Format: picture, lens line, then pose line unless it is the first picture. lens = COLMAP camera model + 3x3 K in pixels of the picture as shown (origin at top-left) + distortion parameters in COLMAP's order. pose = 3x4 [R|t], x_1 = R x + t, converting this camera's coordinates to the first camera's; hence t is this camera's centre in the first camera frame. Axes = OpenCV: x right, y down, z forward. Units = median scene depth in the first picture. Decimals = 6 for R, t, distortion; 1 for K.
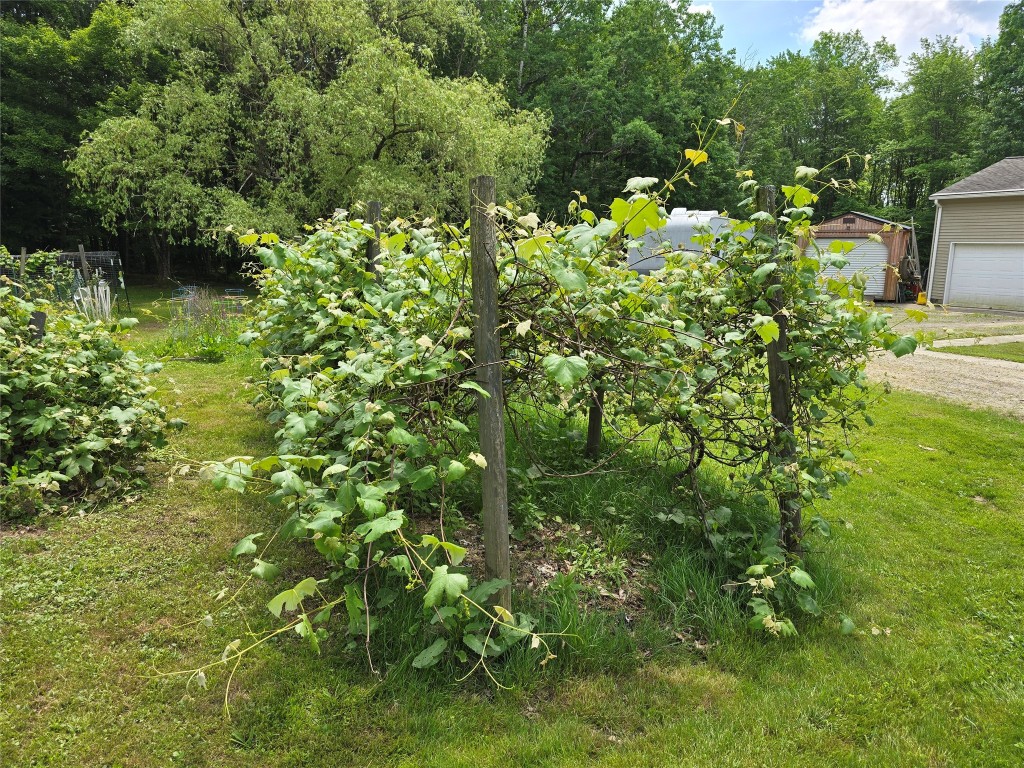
lens RADIAL K [[678.1, 0, 514.2], [0, 678.1, 389.9], [0, 0, 1]] dist [0.034964, -0.021916]
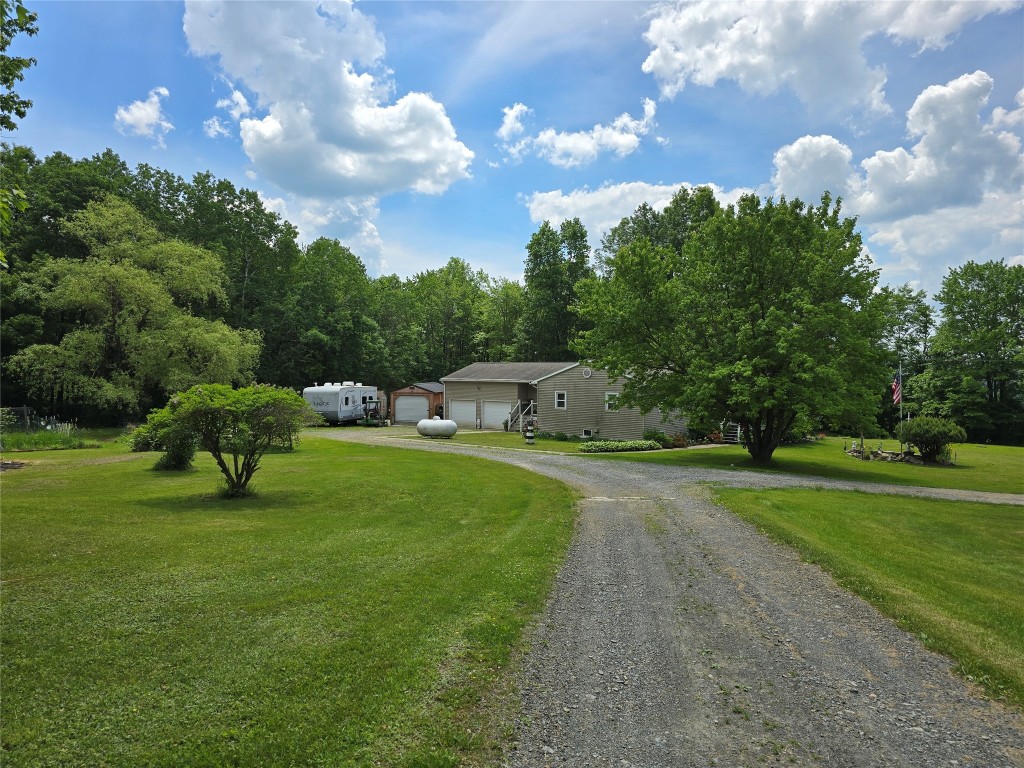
lens RADIAL K [[678.1, 0, 503.5], [0, 678.1, 386.8], [0, 0, 1]] dist [0.034964, -0.021916]
pose [[0.925418, 0.005237, 0.378913, -0.051270], [0.072175, 0.979165, -0.189806, 0.183339], [-0.372012, 0.202998, 0.905759, -1.116103]]
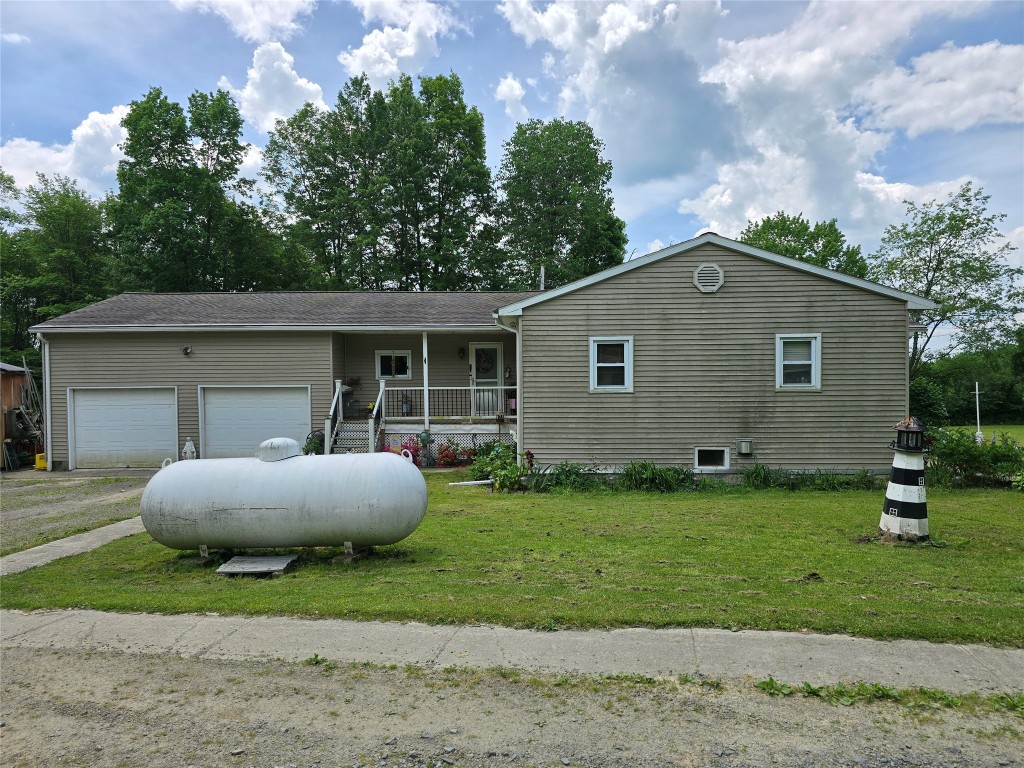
lens RADIAL K [[678.1, 0, 511.5], [0, 678.1, 384.8], [0, 0, 1]] dist [0.034964, -0.021916]
pose [[0.477354, -0.003543, 0.878704, 0.203395], [0.195644, 0.975319, -0.102350, -0.042717], [-0.856654, 0.220771, 0.466265, 0.218180]]
